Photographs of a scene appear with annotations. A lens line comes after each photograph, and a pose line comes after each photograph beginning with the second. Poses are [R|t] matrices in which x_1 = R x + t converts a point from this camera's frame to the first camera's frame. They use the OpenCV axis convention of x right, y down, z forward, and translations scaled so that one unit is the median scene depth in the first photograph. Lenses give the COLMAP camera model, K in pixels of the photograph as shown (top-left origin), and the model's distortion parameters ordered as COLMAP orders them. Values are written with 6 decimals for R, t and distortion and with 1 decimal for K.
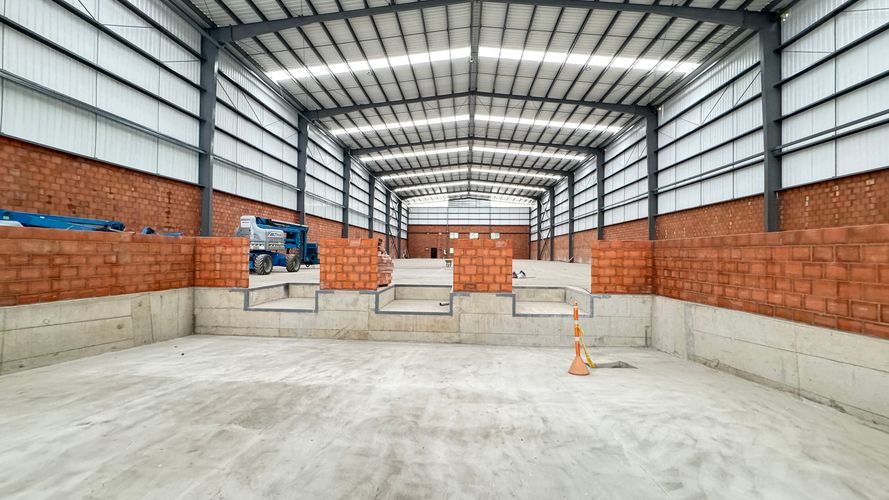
lens RADIAL K [[355.0, 0, 443.9], [0, 355.0, 251.2], [0, 0, 1]] dist [-0.001142, -0.000353]
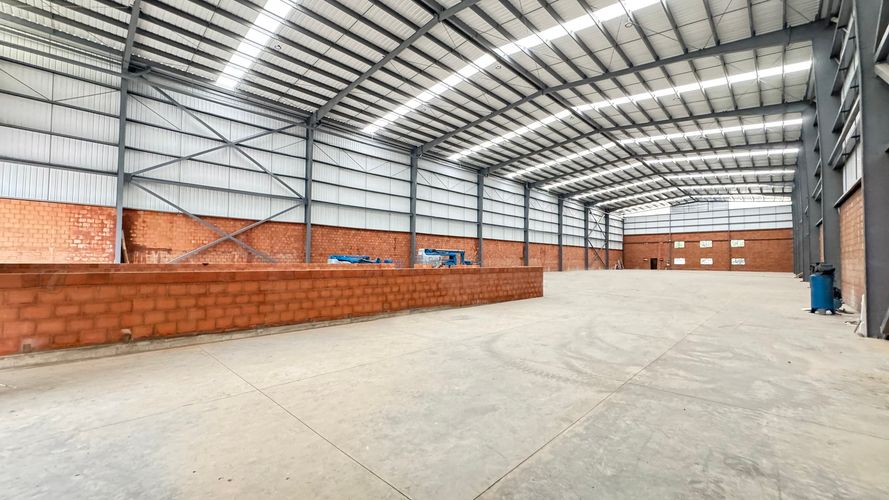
lens RADIAL K [[355.0, 0, 443.3], [0, 355.0, 253.6], [0, 0, 1]] dist [-0.001142, -0.000353]
pose [[0.762843, -0.015375, -0.646400, 0.610971], [0.004487, 0.999819, -0.018487, -0.028520], [0.646568, 0.011202, 0.762774, -0.308212]]
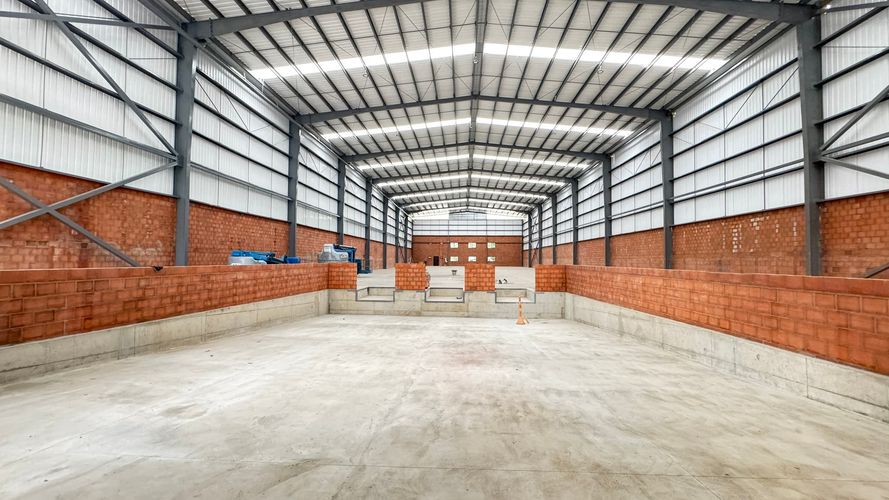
lens RADIAL K [[355.0, 0, 443.9], [0, 355.0, 250.3], [0, 0, 1]] dist [-0.001142, -0.000353]
pose [[0.999971, -0.002800, 0.007111, -0.045746], [0.002927, 0.999834, -0.017973, -0.033551], [-0.007059, 0.017993, 0.999813, -0.430265]]
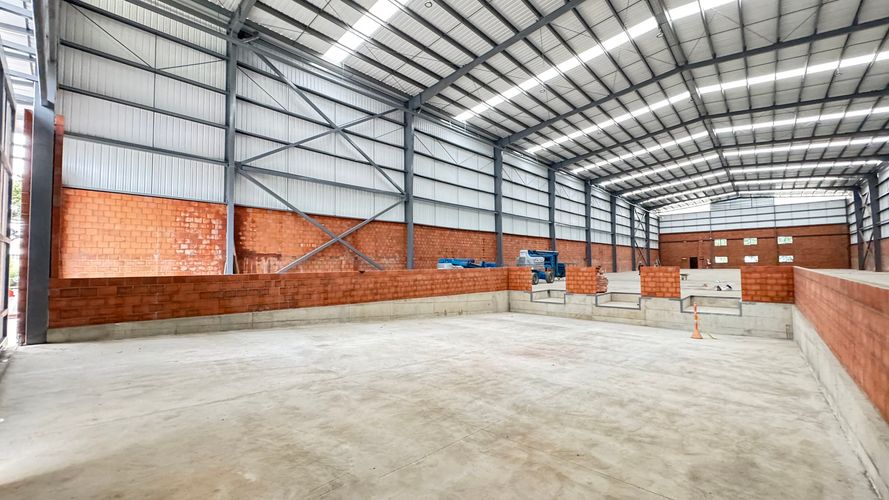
lens RADIAL K [[355.0, 0, 443.2], [0, 355.0, 251.3], [0, 0, 1]] dist [-0.001142, -0.000353]
pose [[0.778585, -0.041037, -0.626196, 0.169175], [0.024355, 0.999084, -0.035192, -0.033035], [0.627066, 0.012149, 0.778871, -0.450729]]
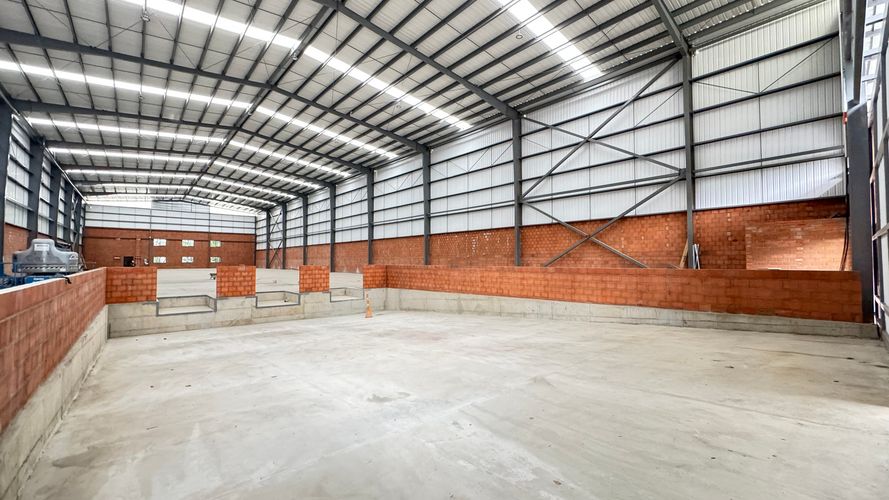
lens RADIAL K [[355.0, 0, 446.0], [0, 355.0, 249.8], [0, 0, 1]] dist [-0.001142, -0.000353]
pose [[0.707501, 0.010377, 0.706636, -0.350558], [0.002259, 0.999854, -0.016945, -0.038495], [-0.706709, 0.013584, 0.707374, -0.417649]]
